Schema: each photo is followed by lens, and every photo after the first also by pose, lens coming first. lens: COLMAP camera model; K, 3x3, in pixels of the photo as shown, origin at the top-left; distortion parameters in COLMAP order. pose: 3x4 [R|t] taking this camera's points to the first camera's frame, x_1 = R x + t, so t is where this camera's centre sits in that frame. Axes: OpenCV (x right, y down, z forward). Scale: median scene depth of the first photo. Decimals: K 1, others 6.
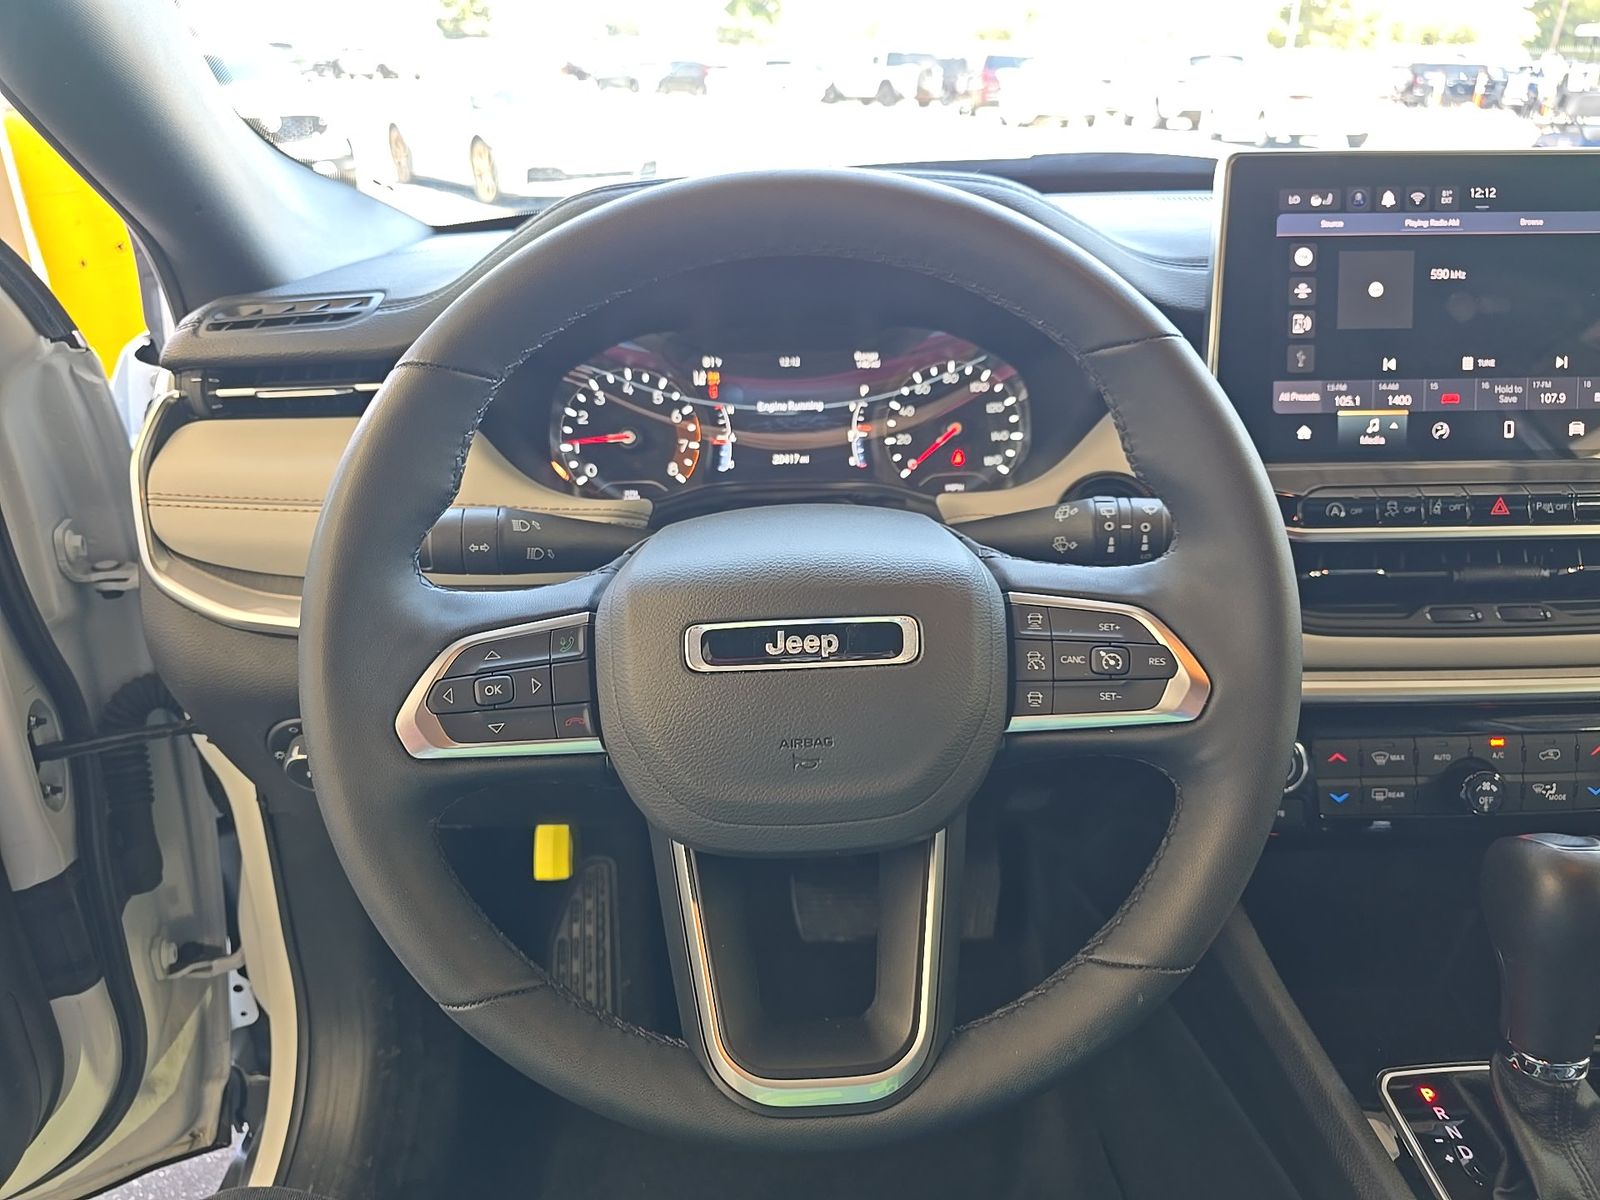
lens RADIAL K [[1066.2, 0, 804.5], [0, 1066.2, 599.3], [0, 0, 1]] dist [0.037205, -0.040846]
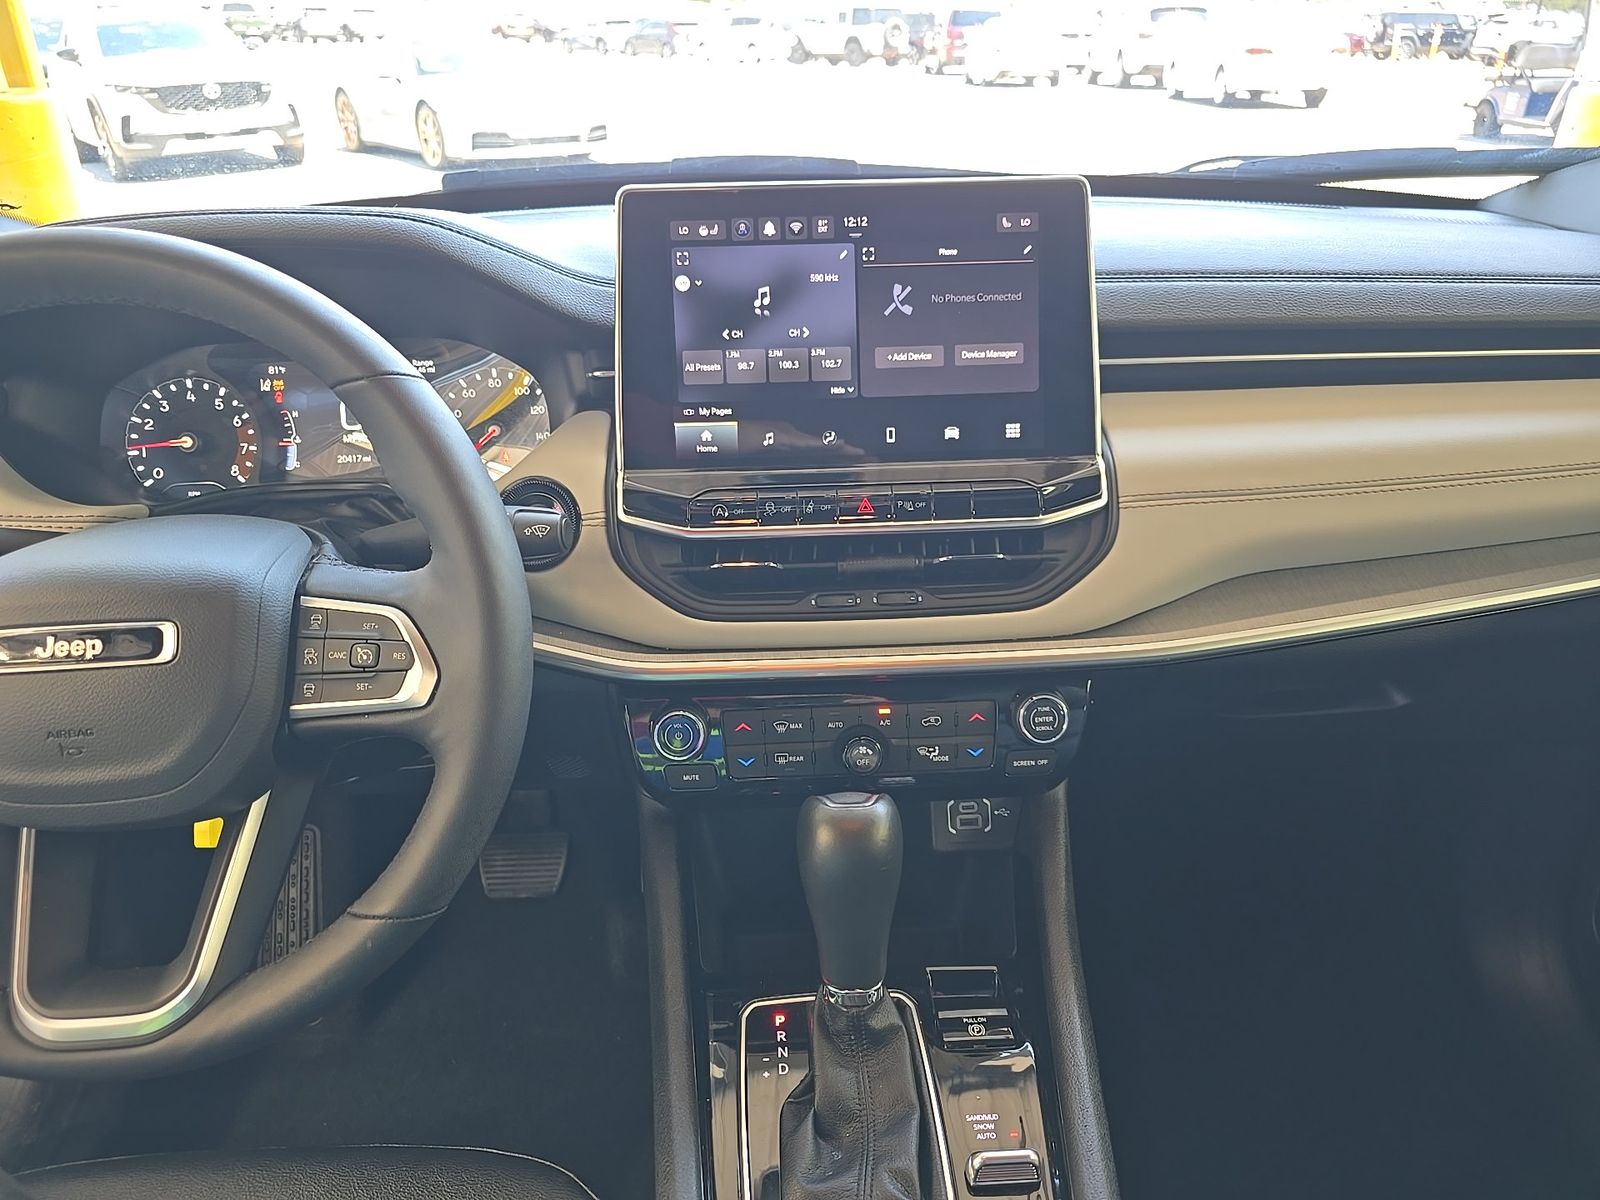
lens RADIAL K [[1047.4, 0, 801.9], [0, 1047.4, 606.2], [0, 0, 1]] dist [0.038618, -0.035486]
pose [[0.999802, -0.016370, 0.011322, 0.438392], [0.015857, 0.998907, 0.043978, -0.022852], [-0.012029, -0.043790, 0.998968, -0.083469]]
